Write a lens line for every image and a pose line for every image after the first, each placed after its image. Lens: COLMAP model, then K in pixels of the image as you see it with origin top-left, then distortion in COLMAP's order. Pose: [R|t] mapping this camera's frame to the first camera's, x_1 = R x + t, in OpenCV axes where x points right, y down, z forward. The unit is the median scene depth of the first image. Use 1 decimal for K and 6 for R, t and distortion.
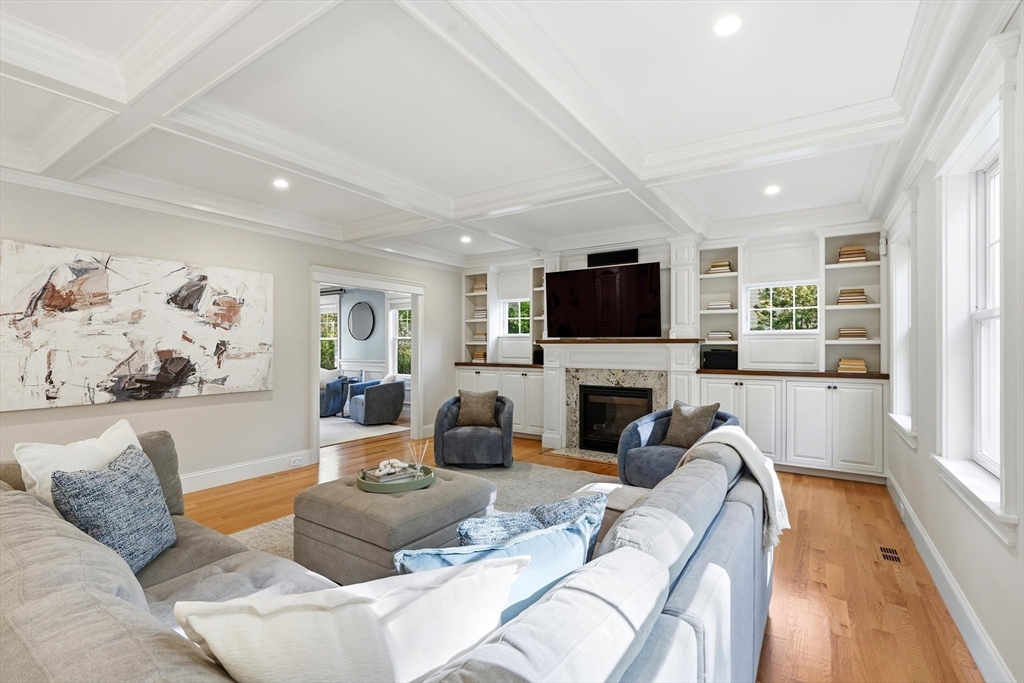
lens RADIAL K [[467.0, 0, 512.2], [0, 467.0, 345.0], [0, 0, 1]] dist [-0.000645, 0.000300]
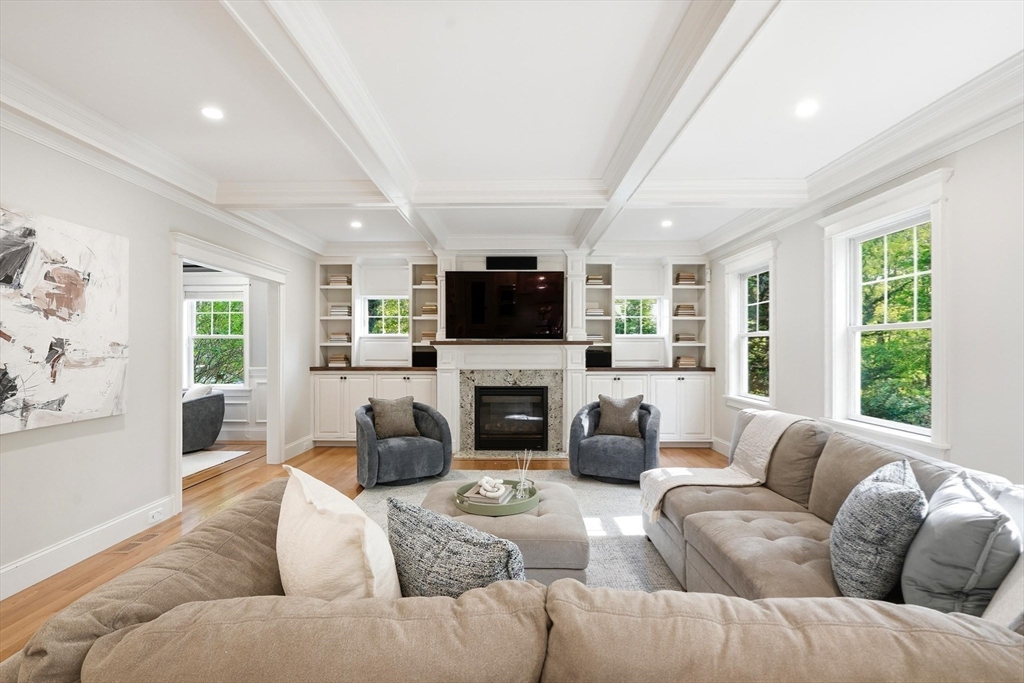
lens RADIAL K [[467.0, 0, 512.2], [0, 467.0, 345.0], [0, 0, 1]] dist [-0.000645, 0.000300]
pose [[0.838510, 0.002741, 0.544879, -0.379653], [-0.000461, 0.999991, -0.004321, 0.001510], [-0.544886, 0.003372, 0.838503, 0.134351]]
